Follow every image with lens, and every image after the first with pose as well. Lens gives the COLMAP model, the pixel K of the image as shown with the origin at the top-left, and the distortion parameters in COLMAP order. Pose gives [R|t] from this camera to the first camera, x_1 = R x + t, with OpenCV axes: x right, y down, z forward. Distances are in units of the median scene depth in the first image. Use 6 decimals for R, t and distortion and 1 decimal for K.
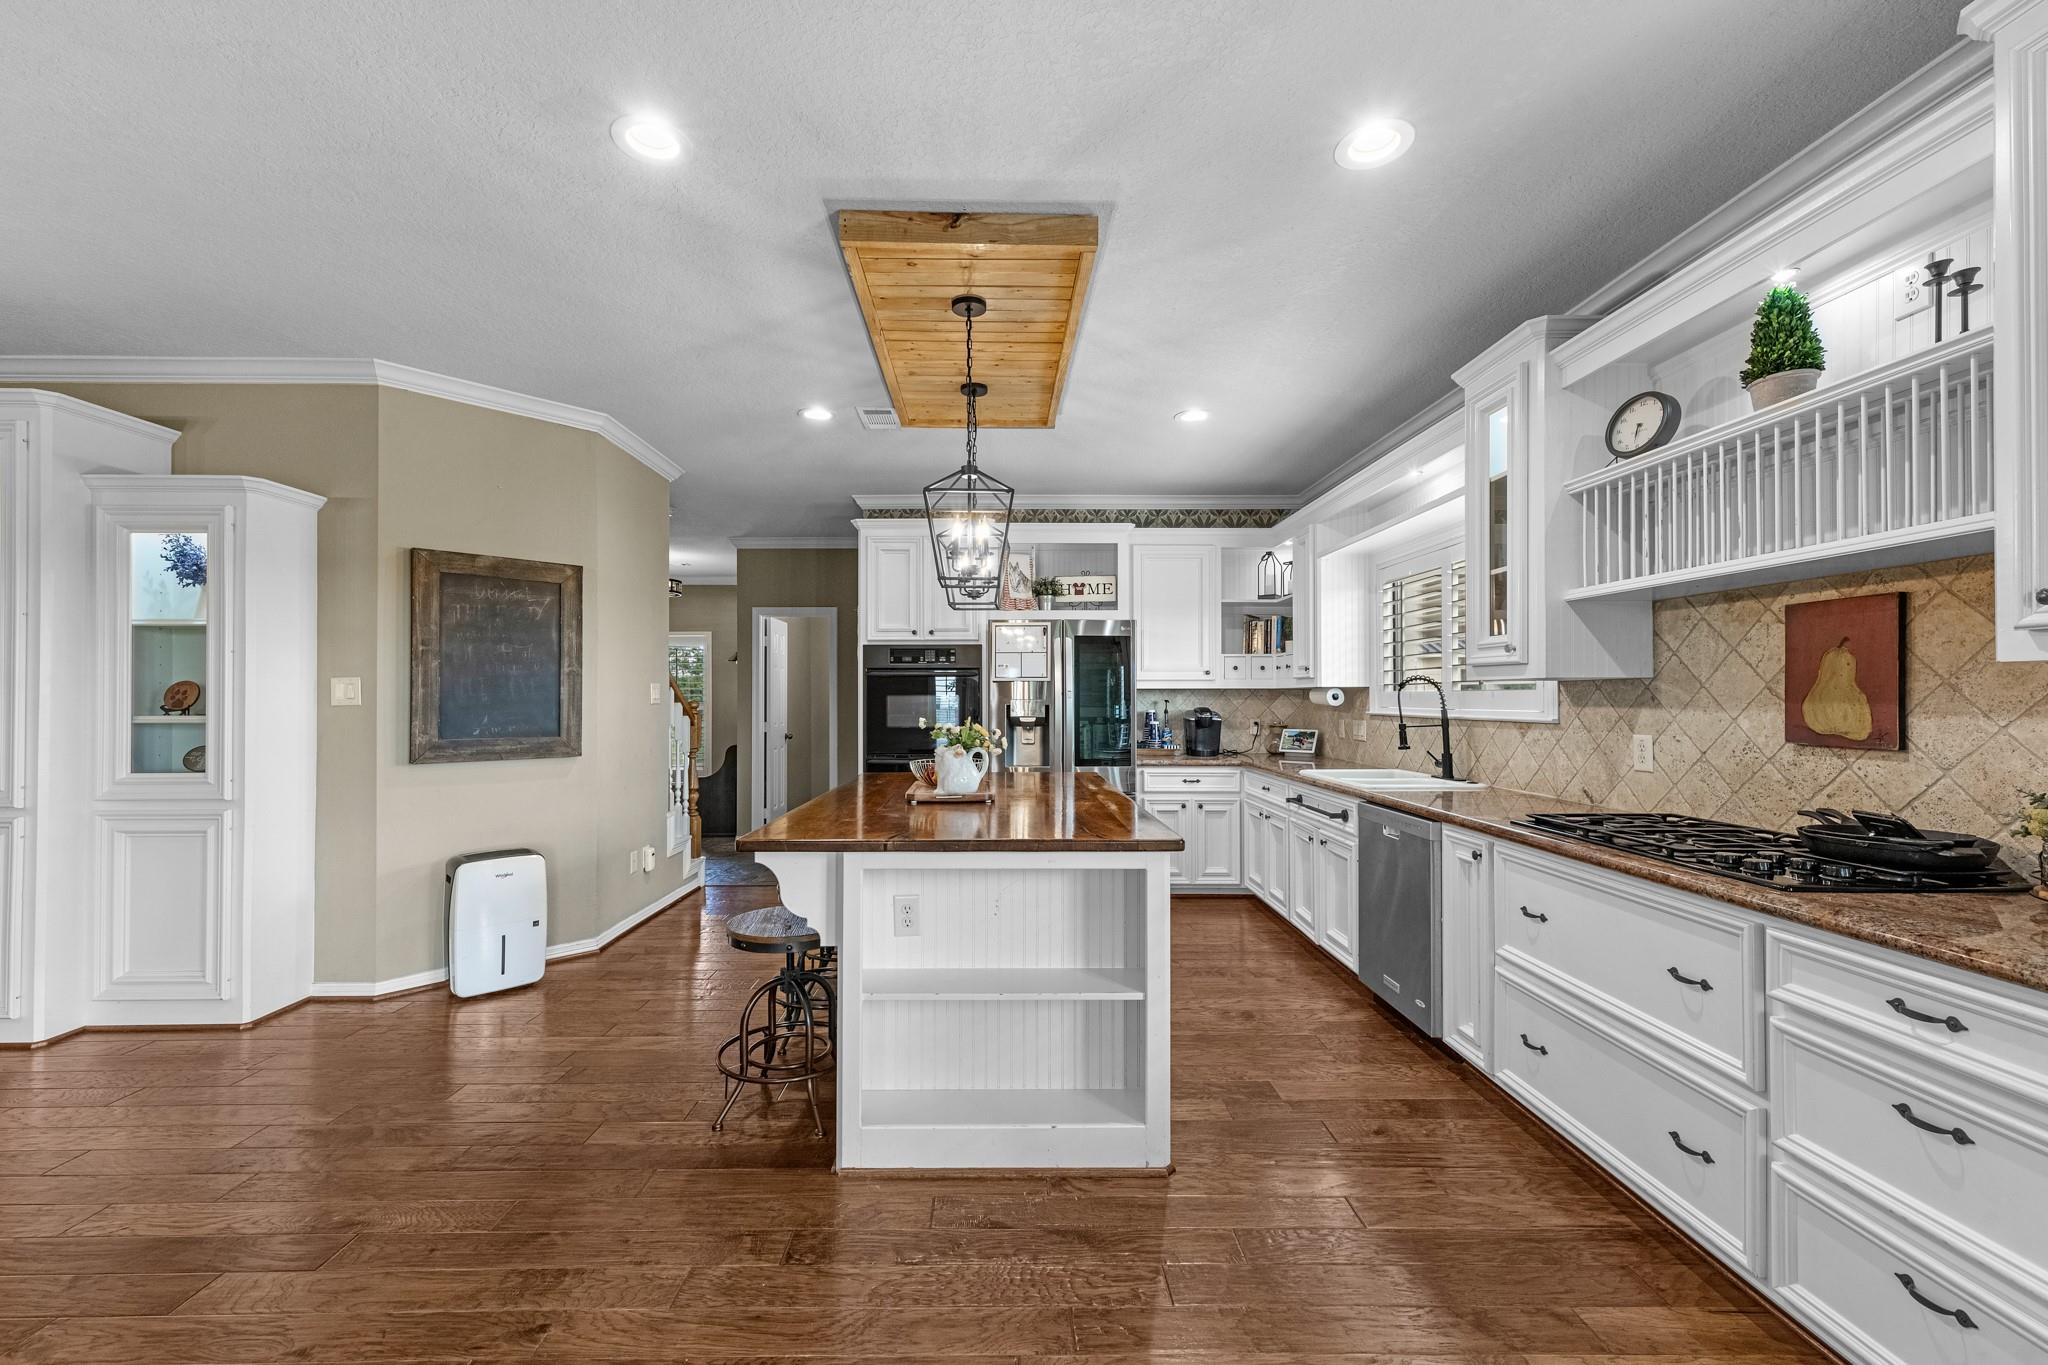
lens RADIAL K [[822.1, 0, 1013.1], [0, 822.1, 693.5], [0, 0, 1]] dist [0.001070, -0.000392]
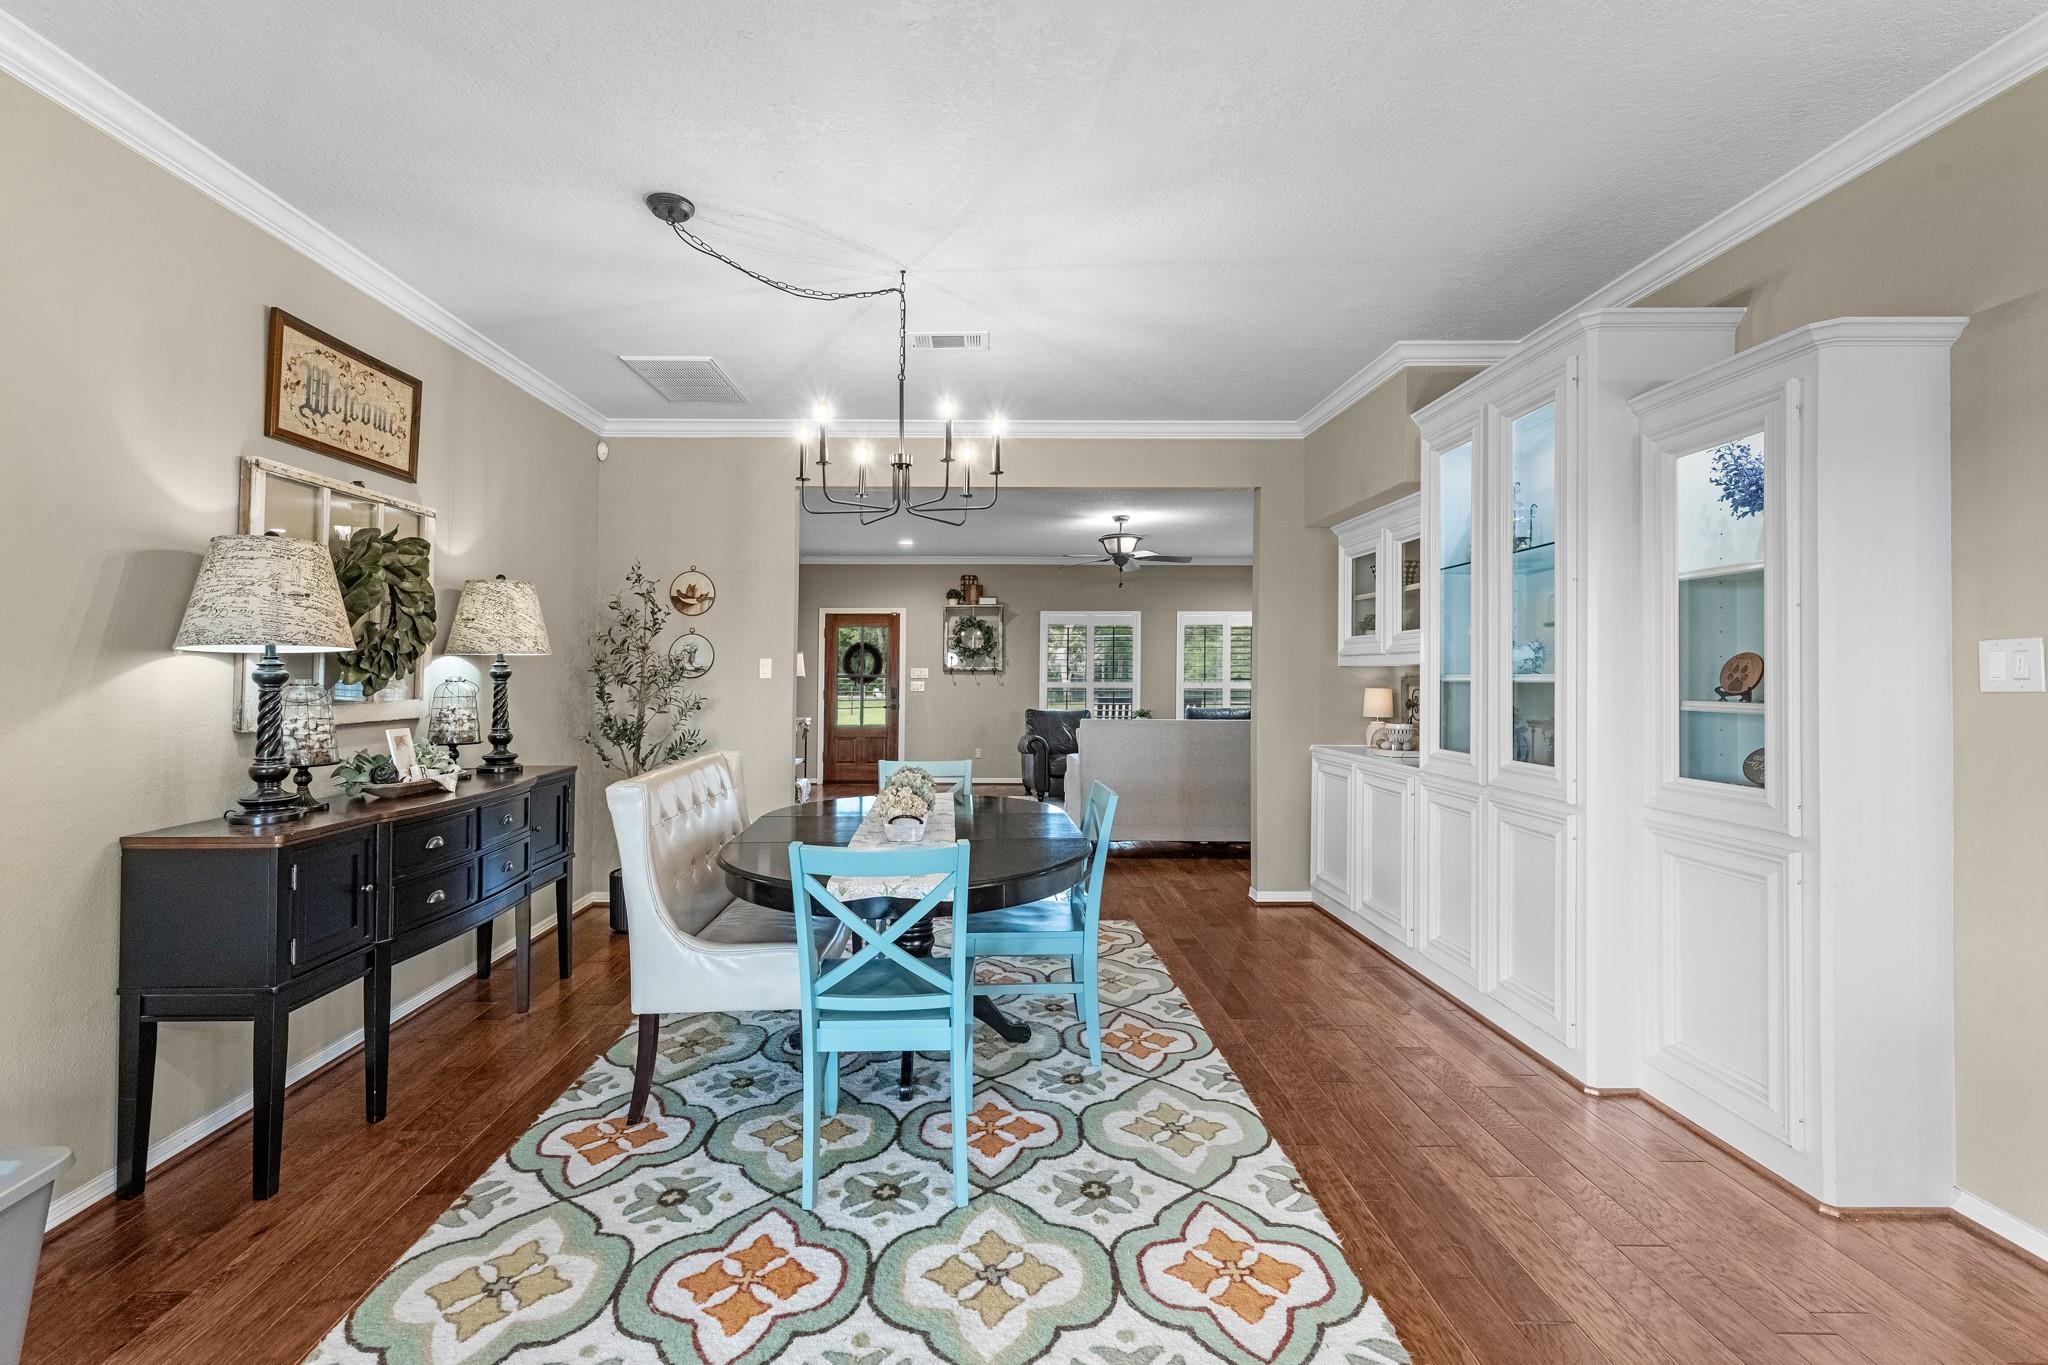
lens RADIAL K [[895.0, 0, 1018.2], [0, 895.0, 665.8], [0, 0, 1]] dist [0.010908, -0.000140]
pose [[0.022435, -0.010184, -0.999696, -0.259205], [0.004139, 0.999940, -0.010094, 0.000910], [0.999740, -0.003911, 0.022476, 0.373388]]
